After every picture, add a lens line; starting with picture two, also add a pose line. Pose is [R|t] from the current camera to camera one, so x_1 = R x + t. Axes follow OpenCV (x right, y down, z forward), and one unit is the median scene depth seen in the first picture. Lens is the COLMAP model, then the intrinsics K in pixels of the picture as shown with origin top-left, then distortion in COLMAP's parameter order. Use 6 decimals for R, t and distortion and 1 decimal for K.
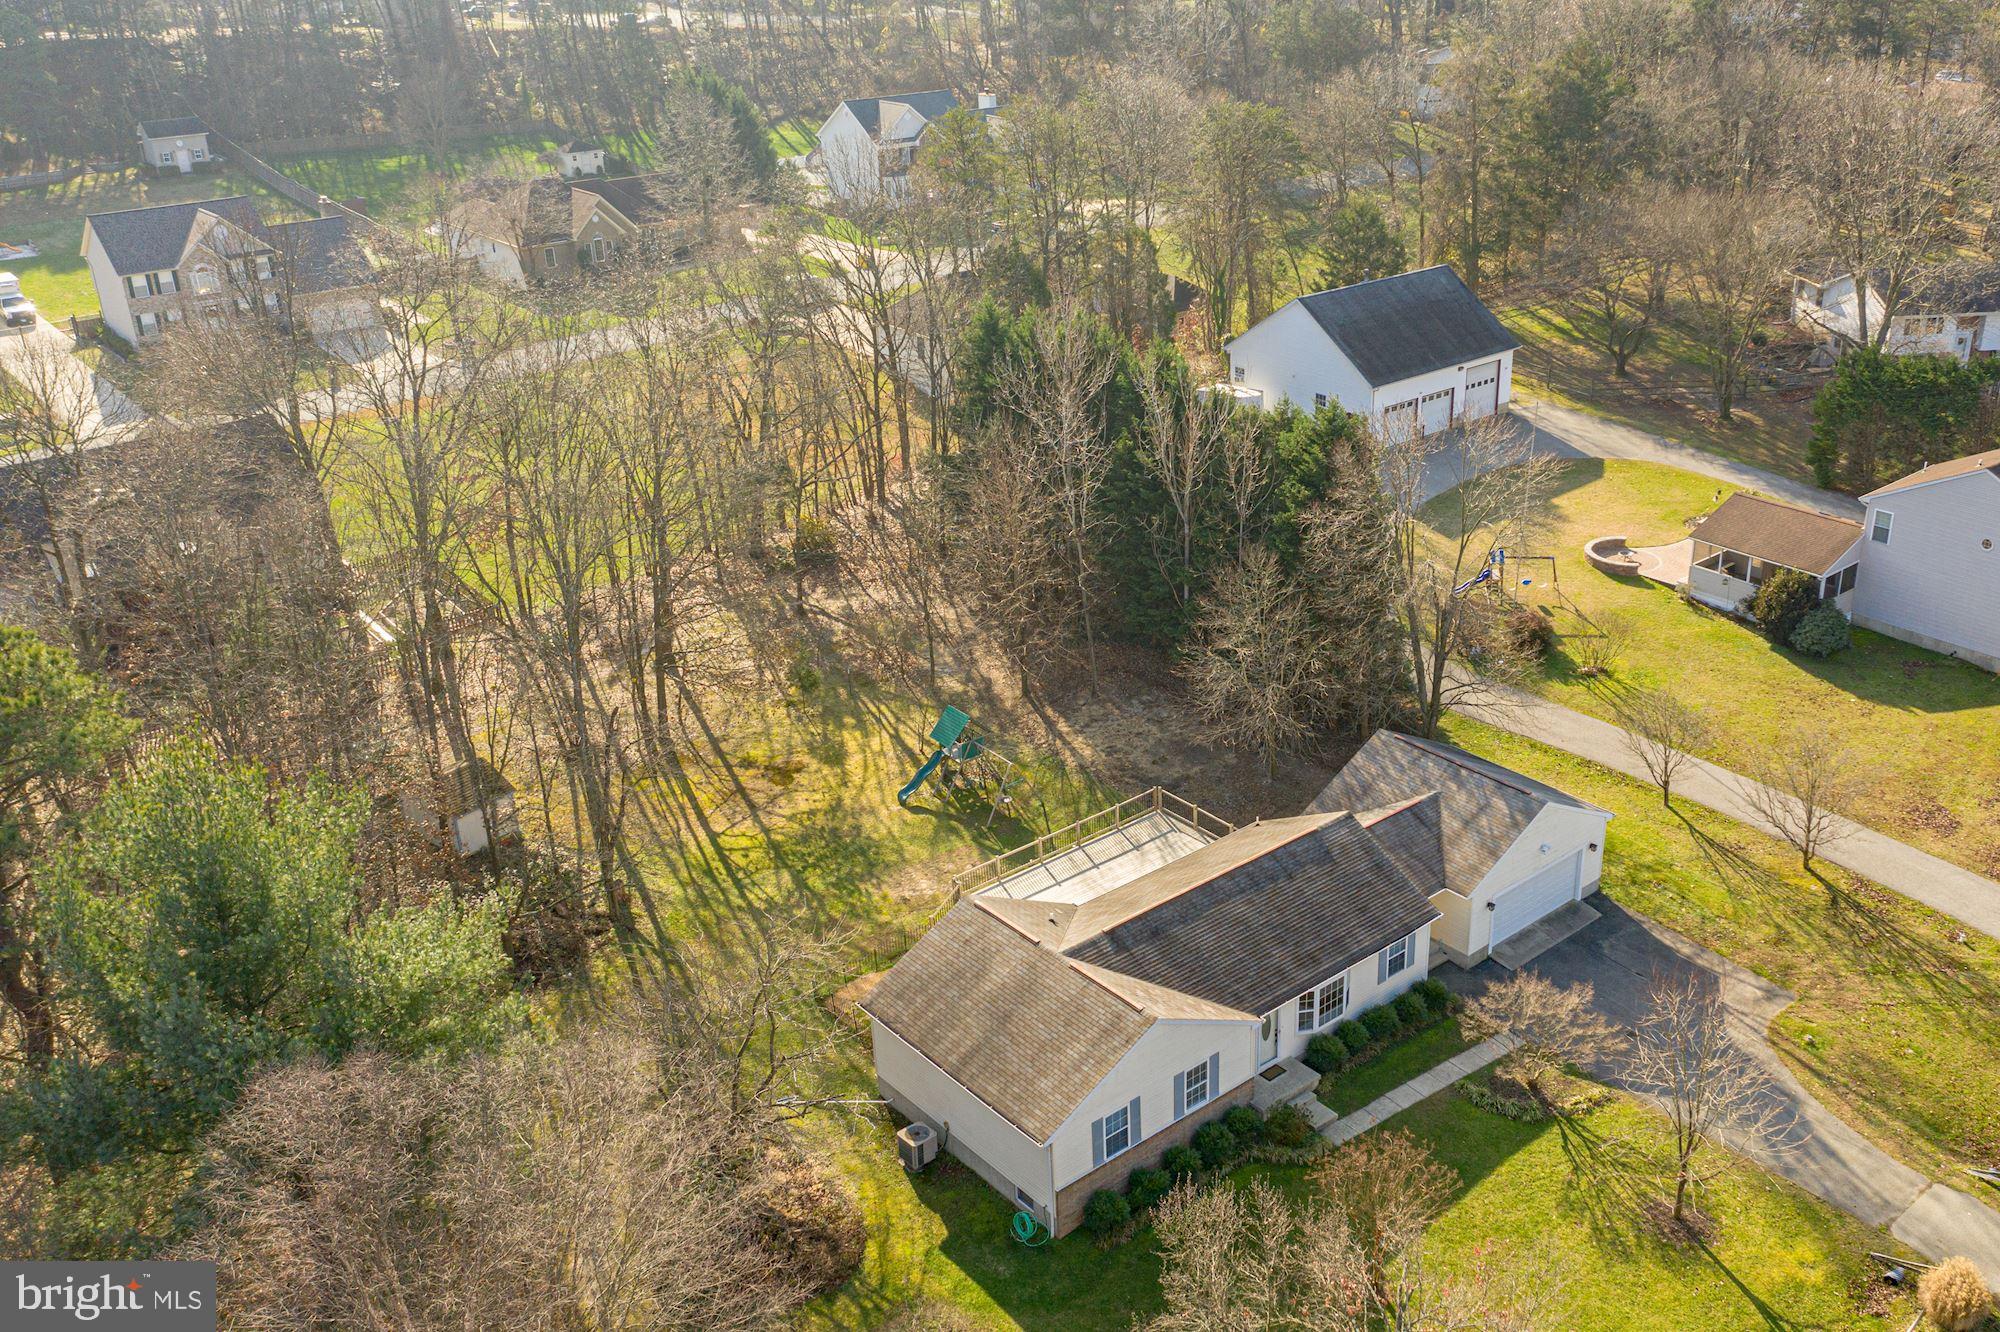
lens RADIAL K [[1741.8, 0, 1079.2], [0, 1741.8, 665.9], [0, 0, 1]] dist [-0.043201, -0.007539]
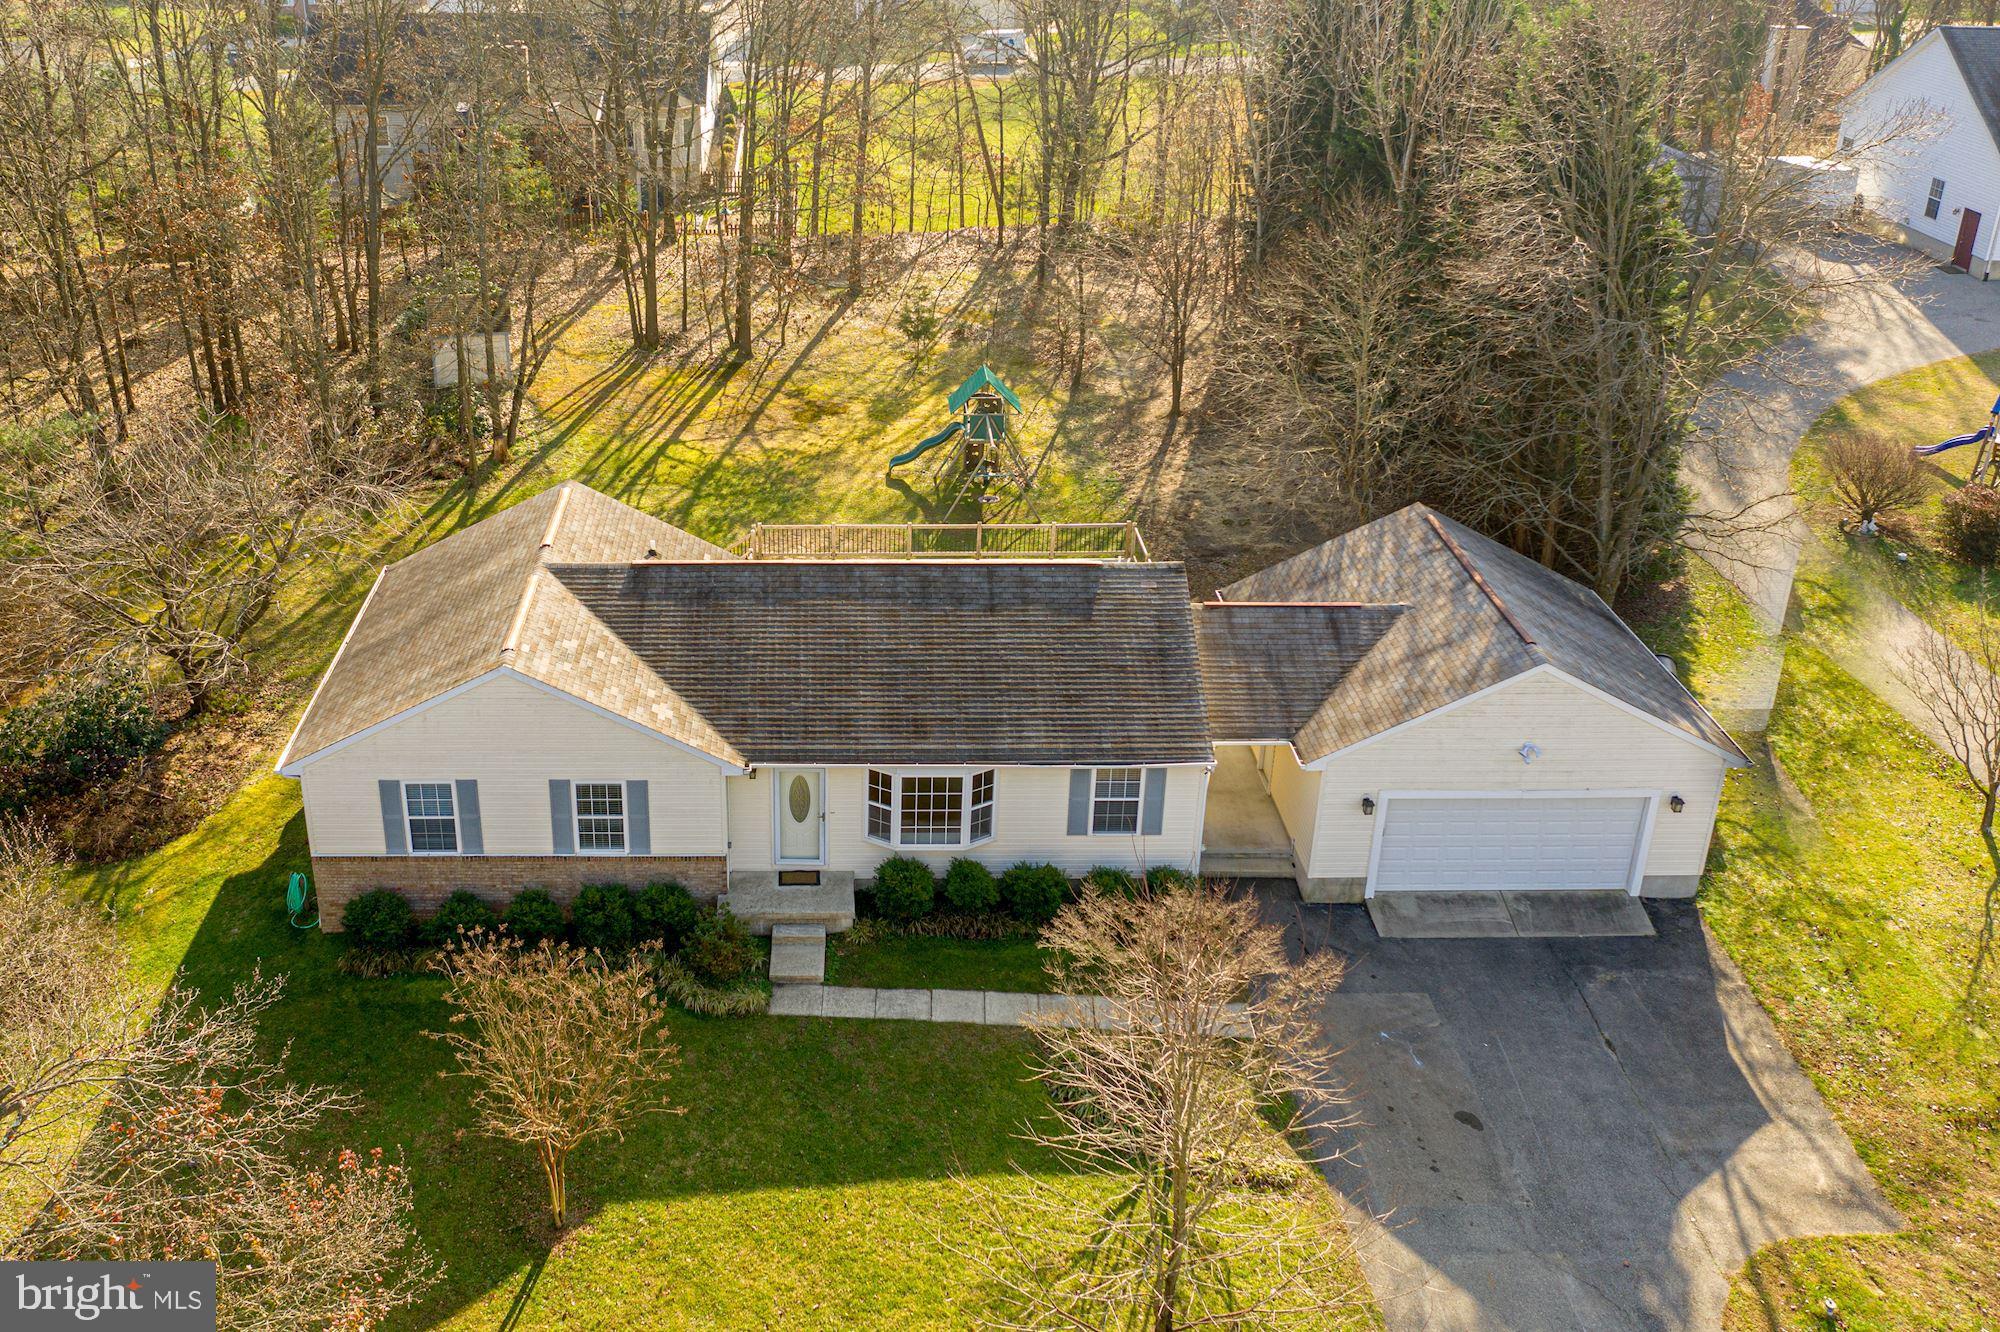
lens RADIAL K [[1735.1, 0, 856.7], [0, 1735.1, 569.0], [0, 0, 1]] dist [-0.022798, 0.000250]
pose [[0.777978, 0.289534, -0.557602, 0.363623], [-0.283300, 0.953804, 0.099994, 0.053678], [0.560795, 0.080175, 0.824064, 0.418530]]
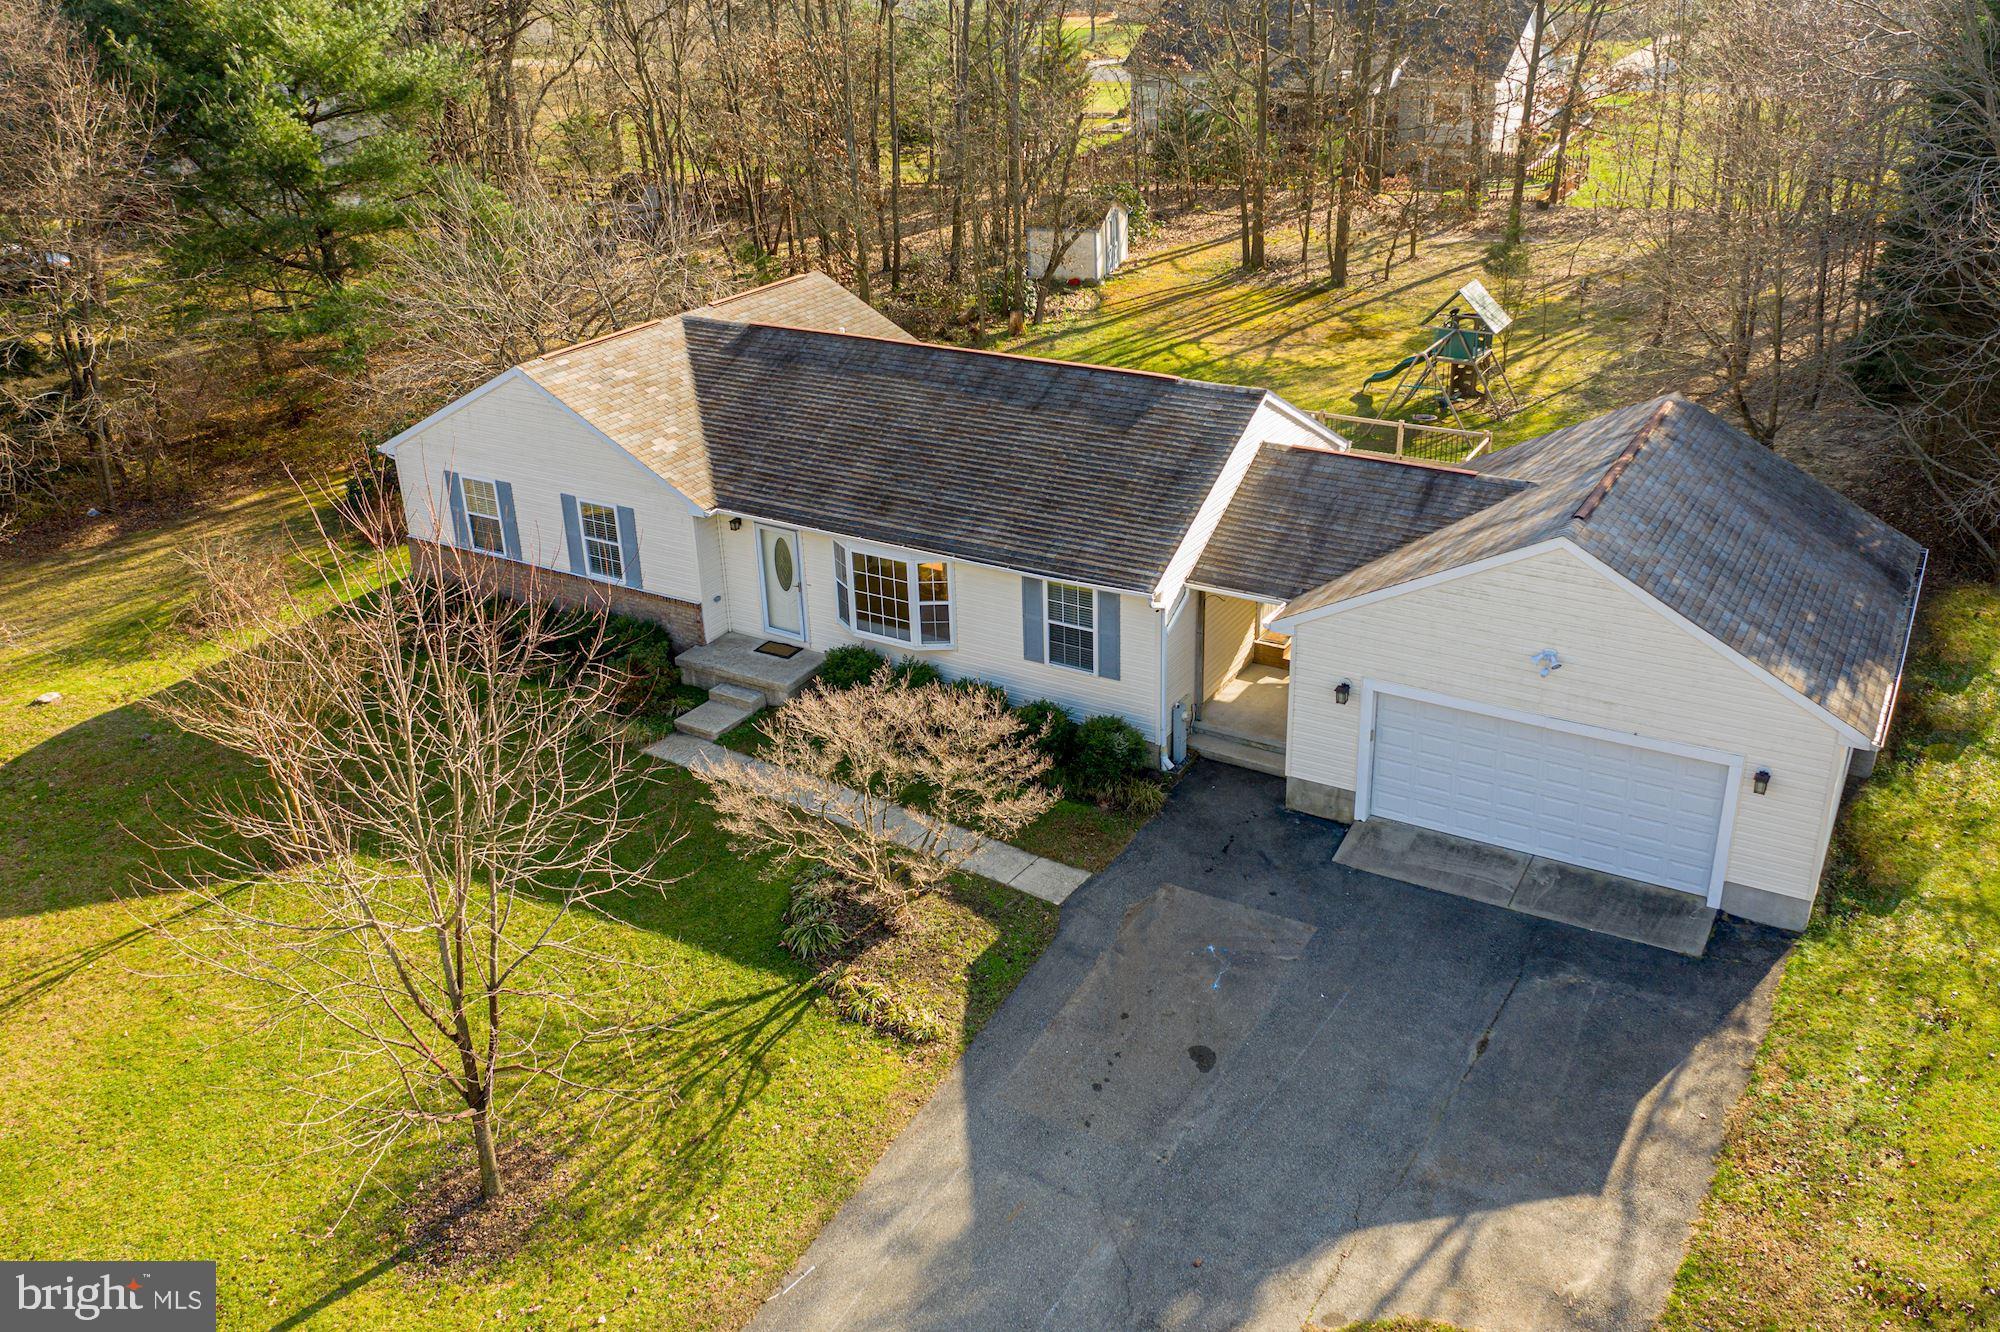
lens RADIAL K [[1635.7, 0, 1093.2], [0, 1635.7, 598.5], [0, 0, 1]] dist [-0.026637, -0.005265]
pose [[0.372676, 0.390433, -0.841828, 0.505068], [-0.376858, 0.892680, 0.247184, 0.037042], [0.847992, 0.225130, 0.479818, 0.689263]]
